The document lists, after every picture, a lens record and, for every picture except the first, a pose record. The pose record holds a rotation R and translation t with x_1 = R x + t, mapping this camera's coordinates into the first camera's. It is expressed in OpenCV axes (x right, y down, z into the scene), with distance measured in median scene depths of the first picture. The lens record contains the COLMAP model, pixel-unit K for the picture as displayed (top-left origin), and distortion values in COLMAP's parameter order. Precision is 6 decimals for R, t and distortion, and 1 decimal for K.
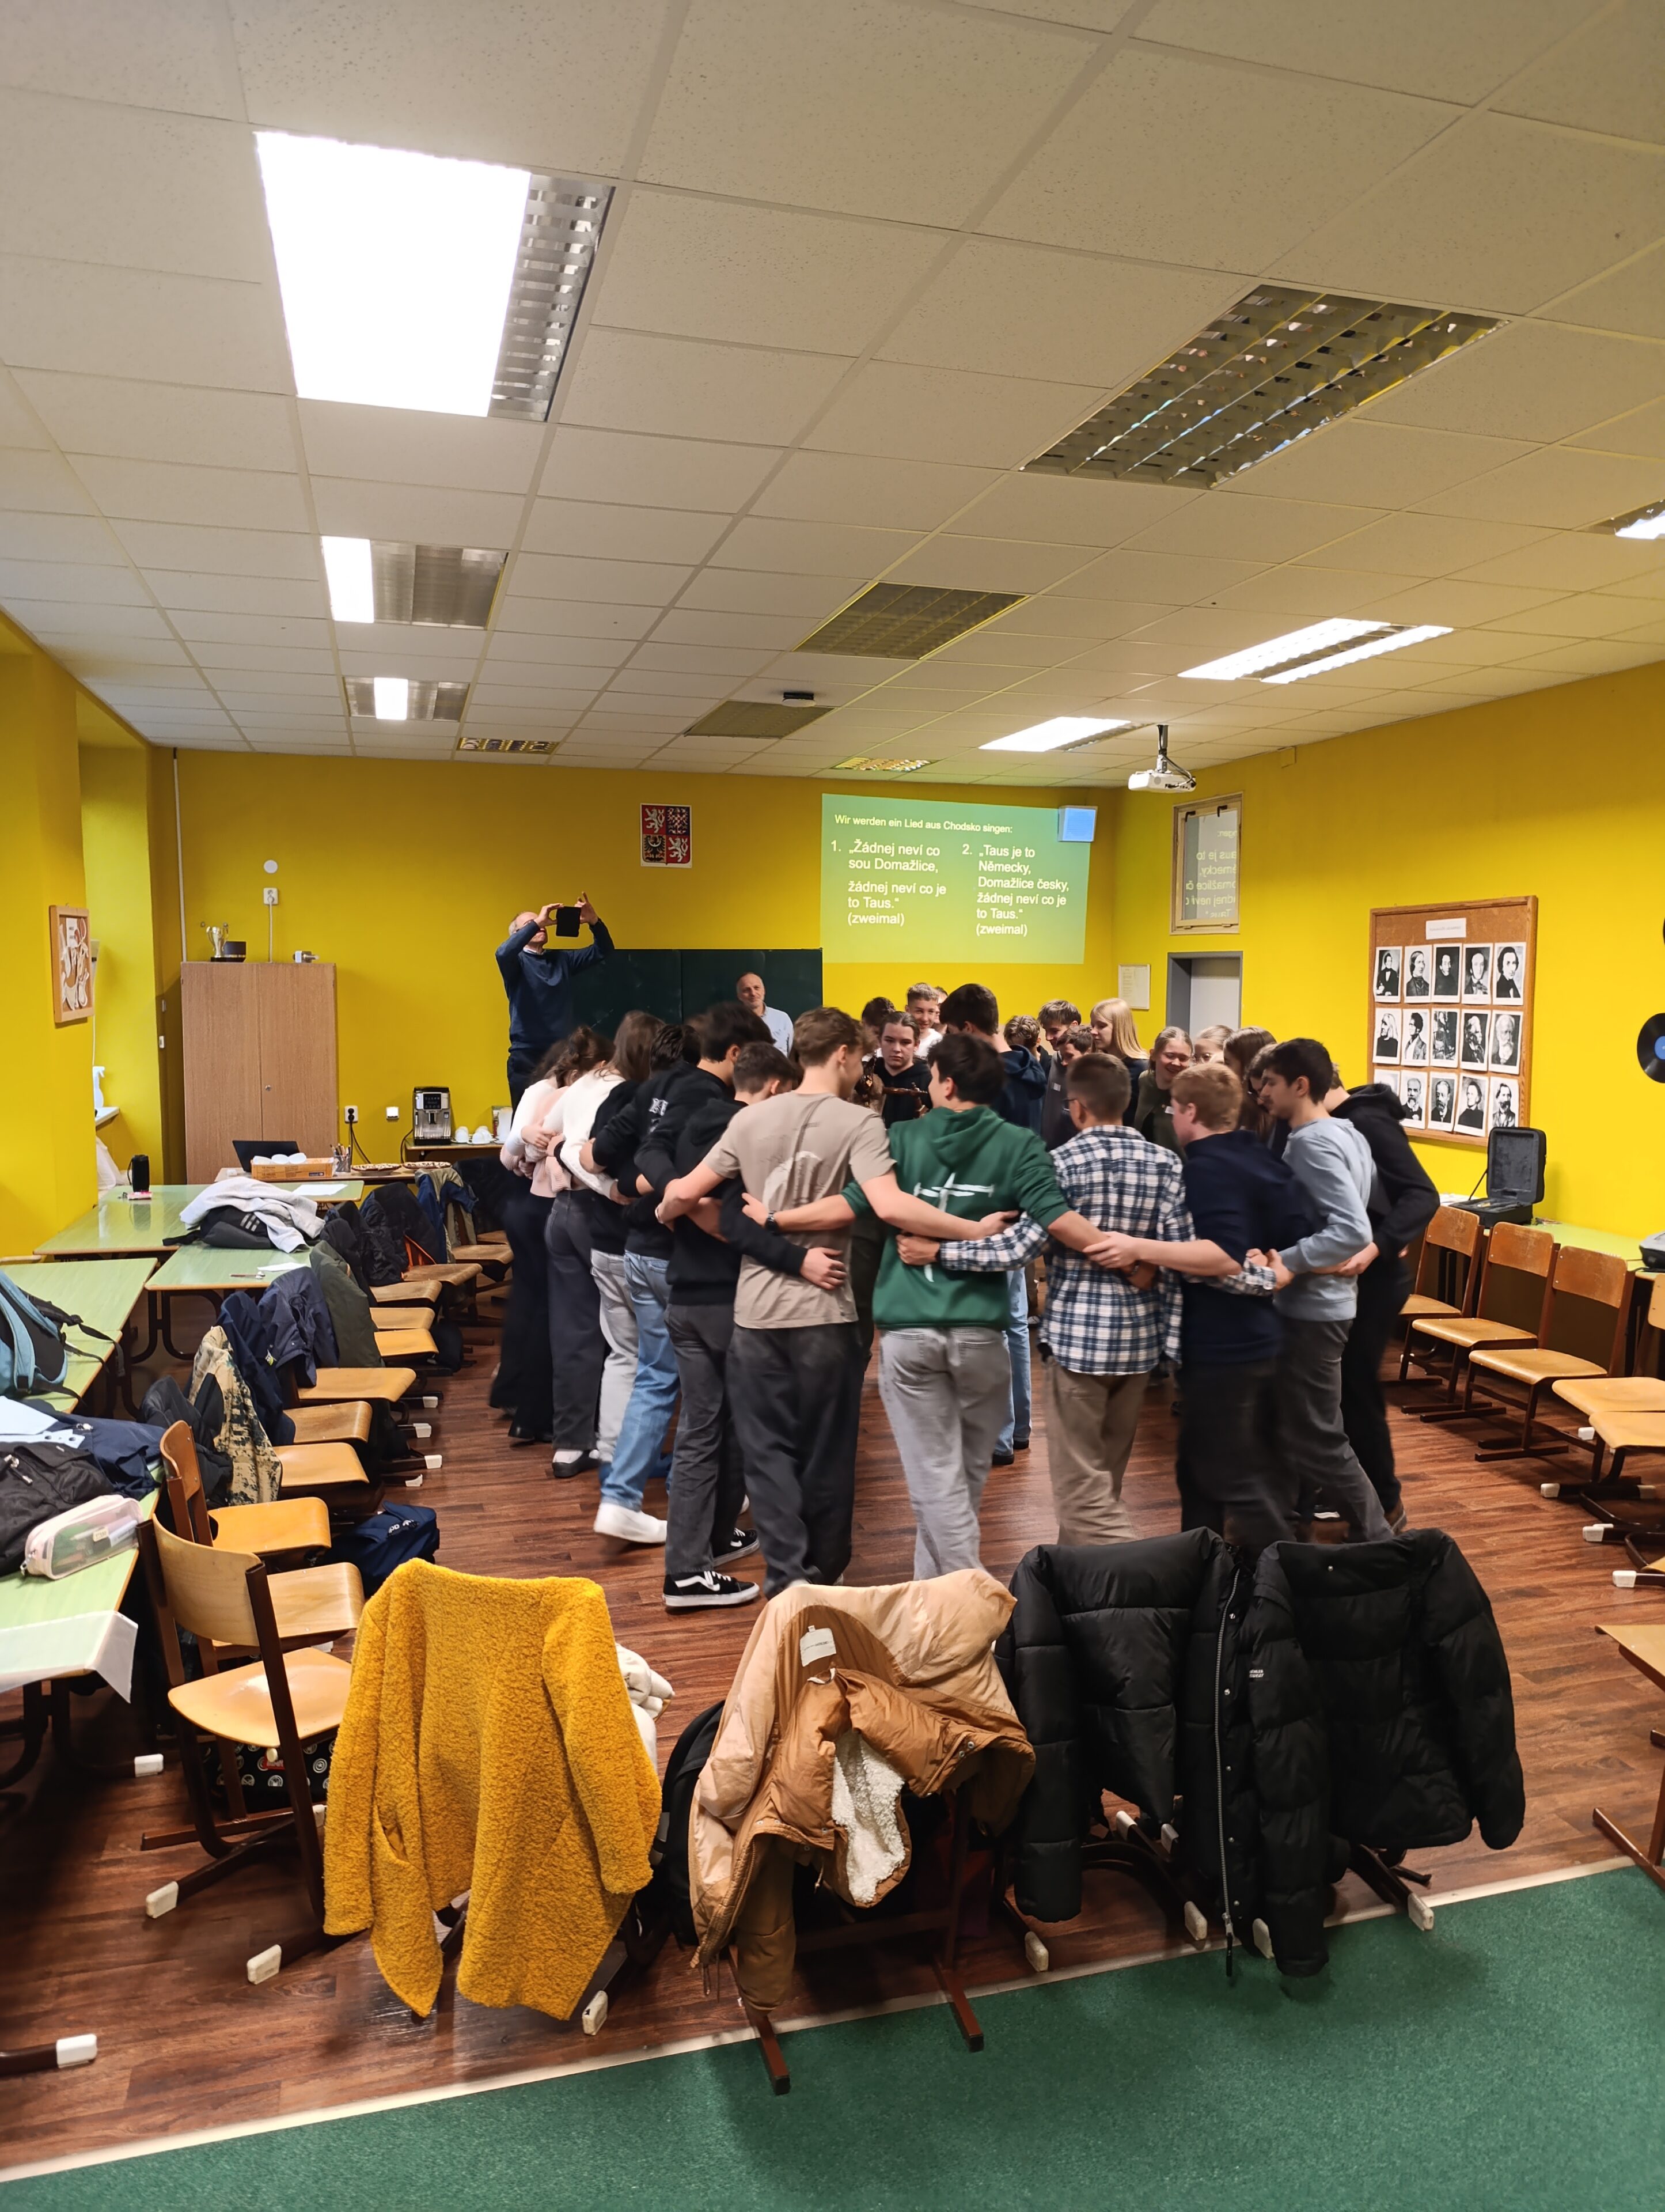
lens RADIAL K [[1539.8, 0, 832.5], [0, 1539.8, 1106.0], [0, 0, 1]] dist [0.001848, -0.058771]
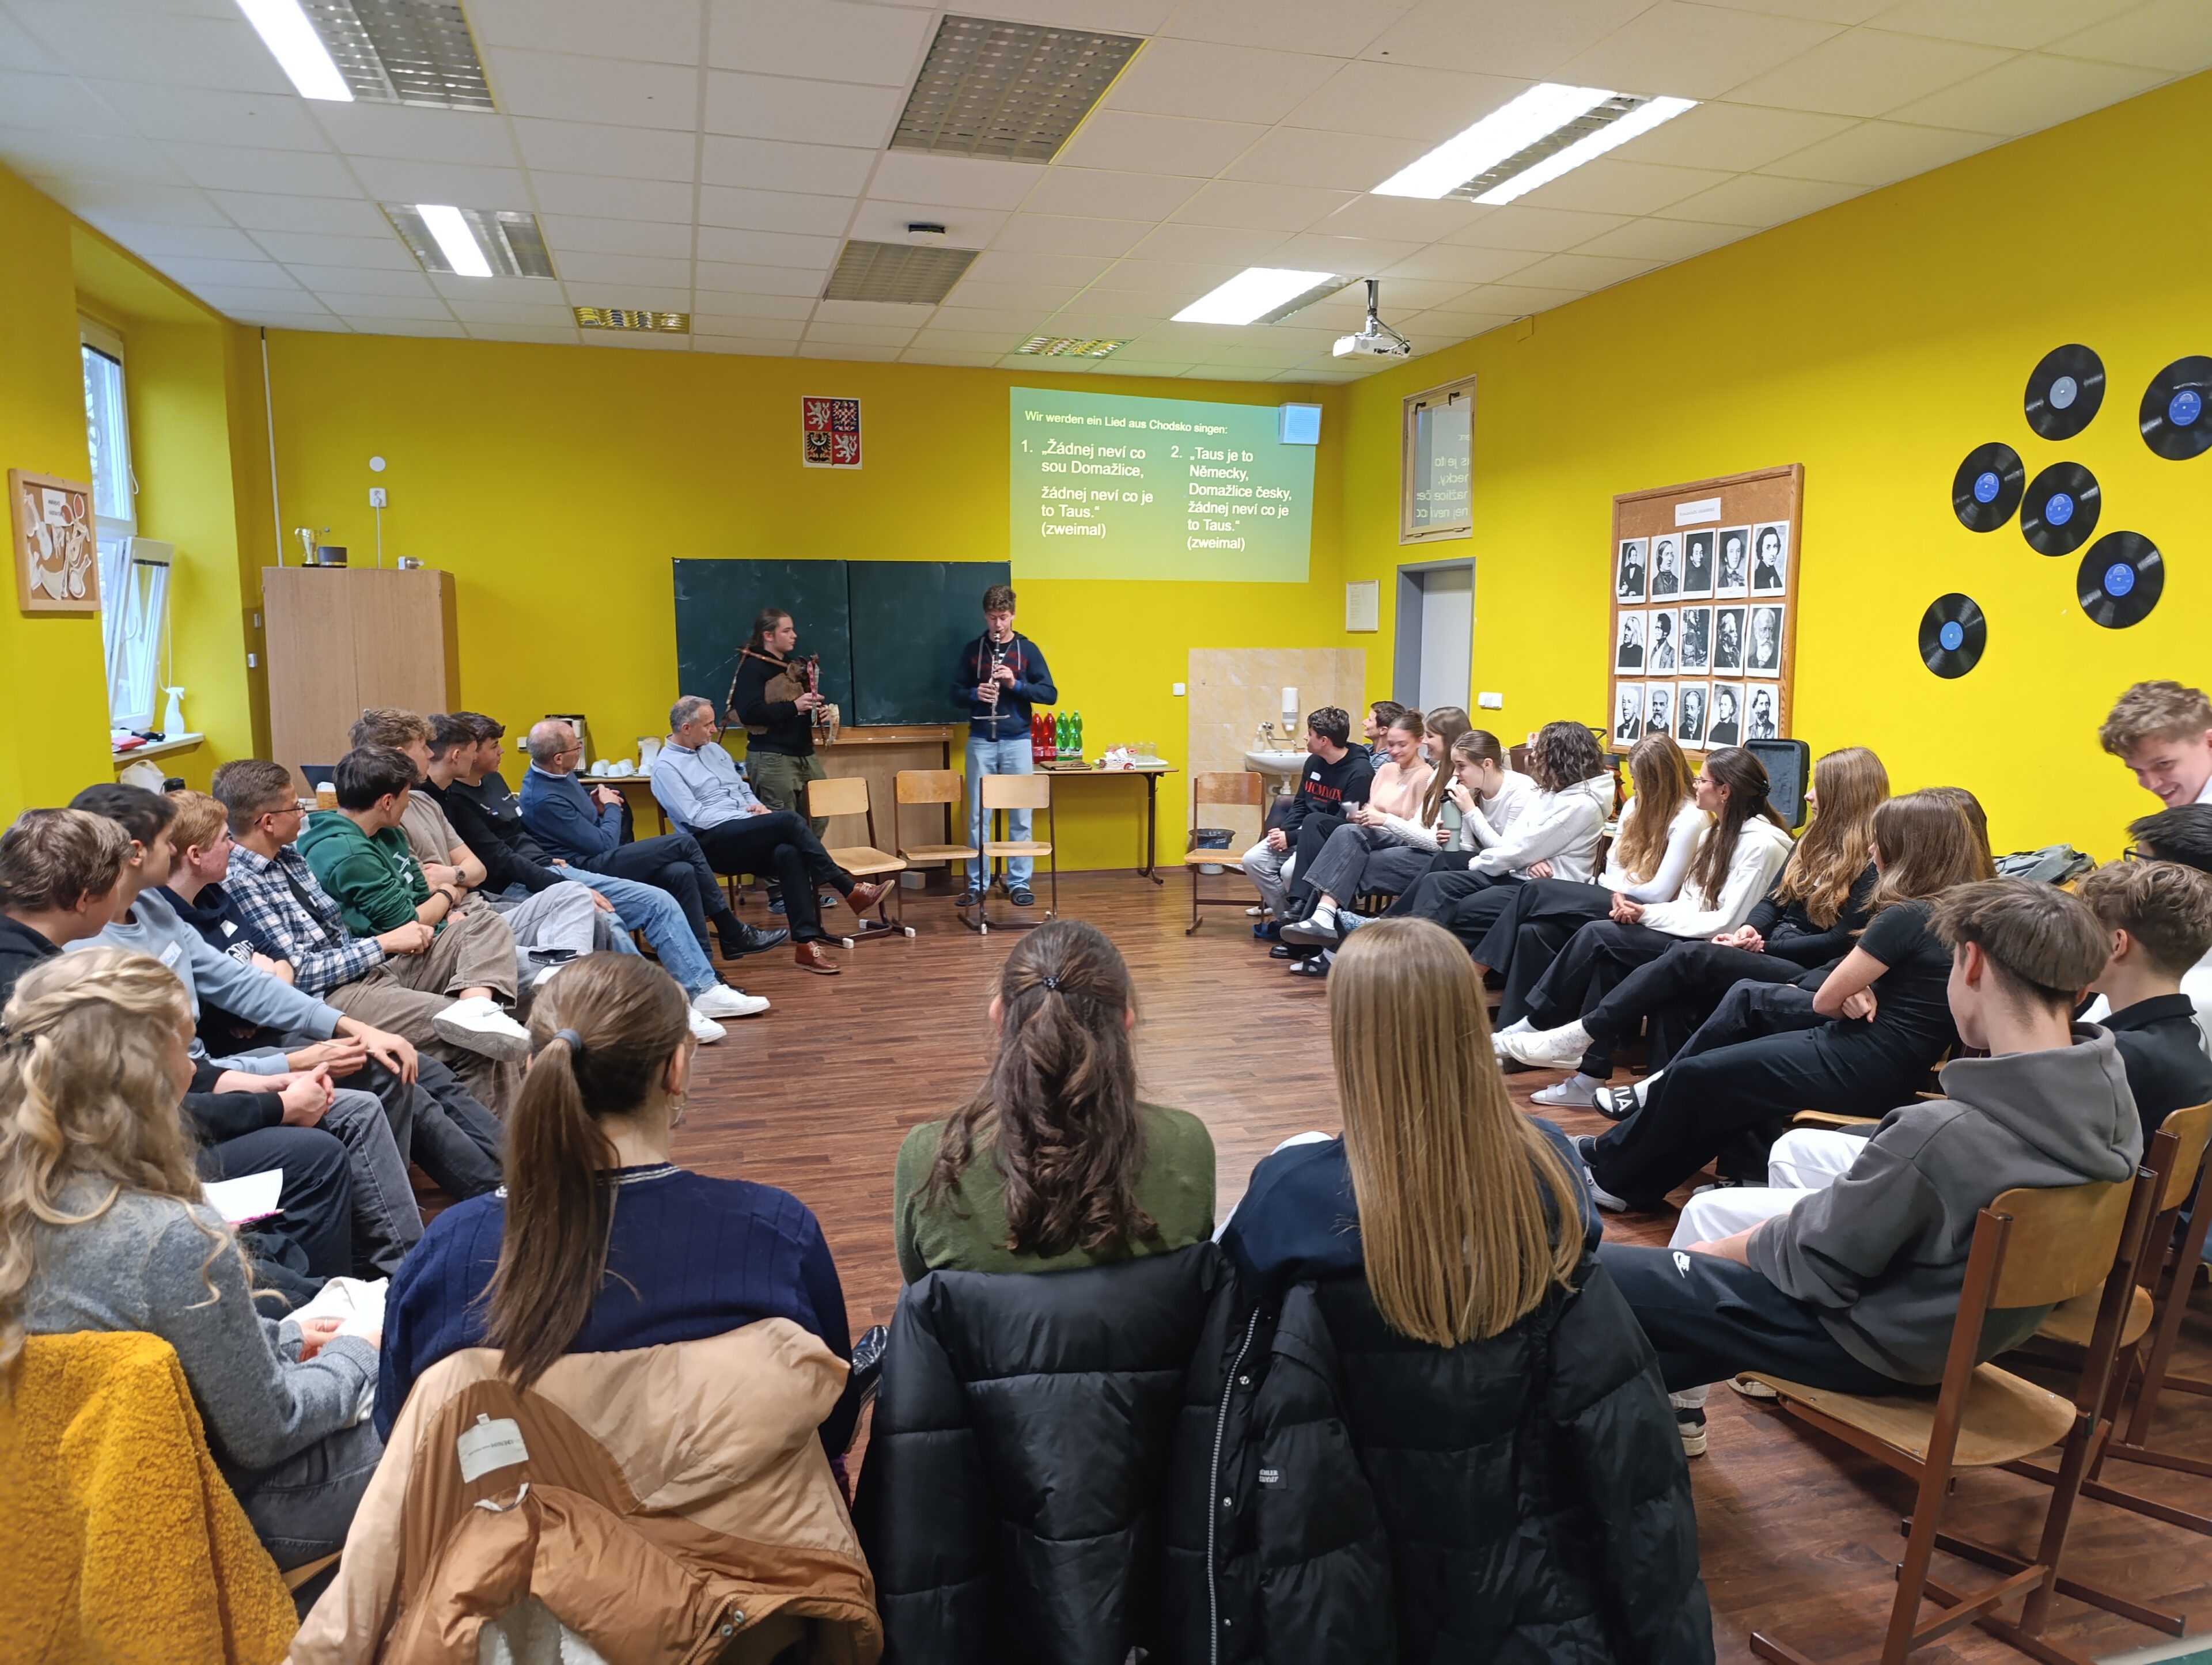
lens RADIAL K [[1535.6, 0, 1106.0], [0, 1535.6, 832.5], [0, 0, 1]] dist [-0.004008, 0.002728]
pose [[0.999953, -0.001796, -0.009564, 0.078691], [0.002162, 0.999261, 0.038379, 0.029711], [0.009488, -0.038398, 0.999217, 0.138894]]
